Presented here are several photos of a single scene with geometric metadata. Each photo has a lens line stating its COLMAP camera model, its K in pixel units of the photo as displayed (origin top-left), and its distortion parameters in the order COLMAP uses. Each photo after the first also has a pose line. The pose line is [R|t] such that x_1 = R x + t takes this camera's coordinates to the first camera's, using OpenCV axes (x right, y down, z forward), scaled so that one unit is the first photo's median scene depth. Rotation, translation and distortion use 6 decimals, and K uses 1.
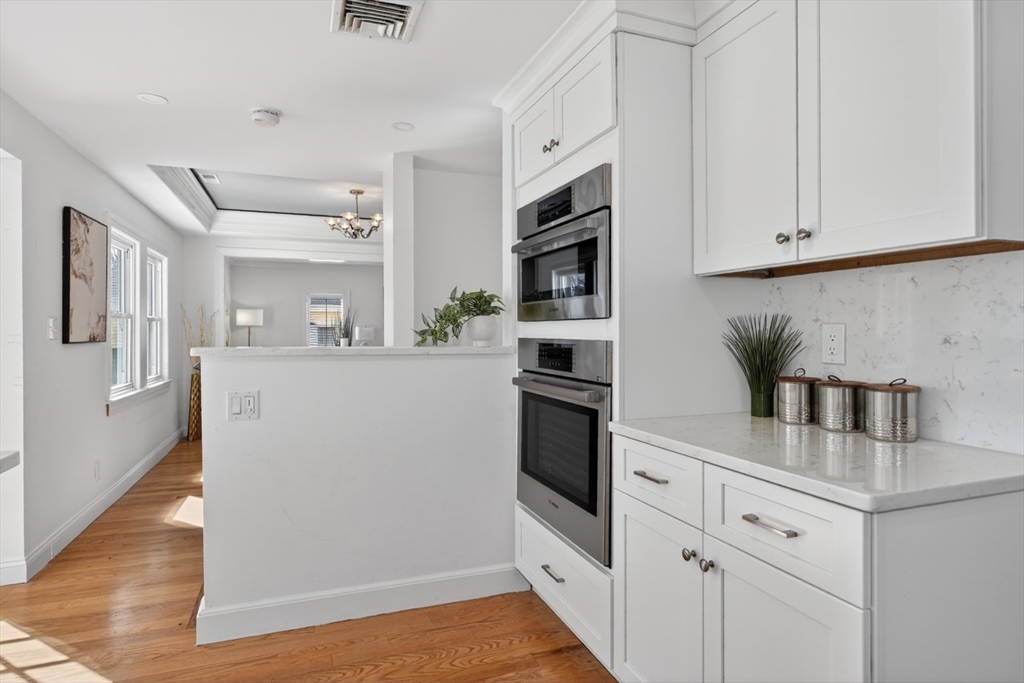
lens RADIAL K [[562.7, 0, 508.0], [0, 562.7, 337.1], [0, 0, 1]] dist [-0.003995, 0.001973]
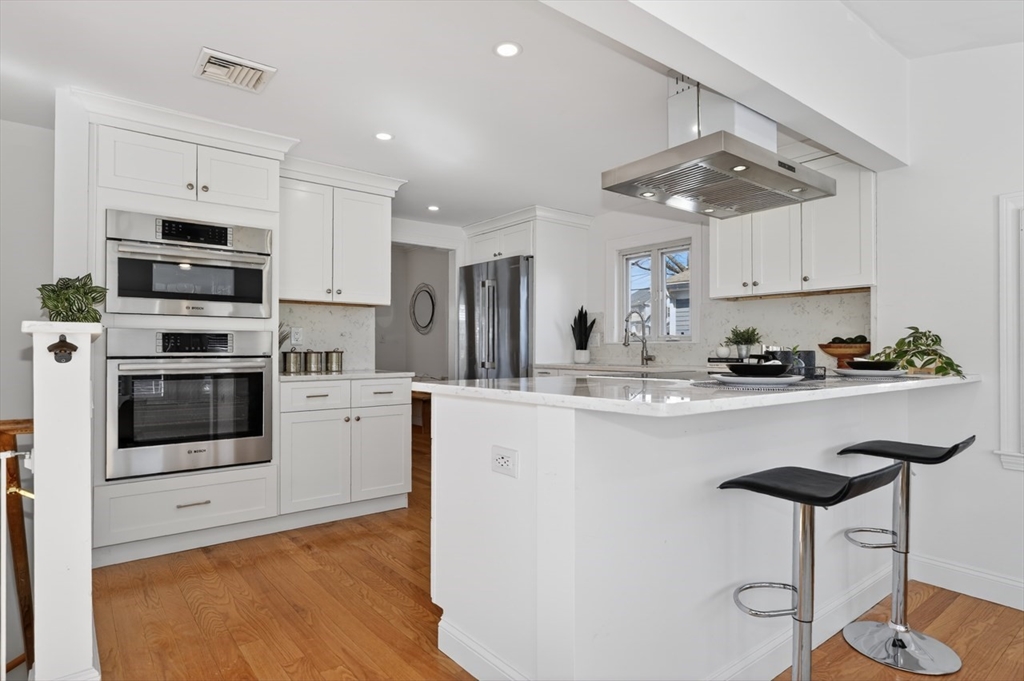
lens RADIAL K [[562.7, 0, 511.5], [0, 562.7, 345.7], [0, 0, 1]] dist [-0.003995, 0.001973]
pose [[-0.305300, 0.013230, 0.952164, -1.698249], [0.010412, 0.999890, -0.010555, 0.077915], [-0.952199, 0.006692, -0.305405, 0.814883]]
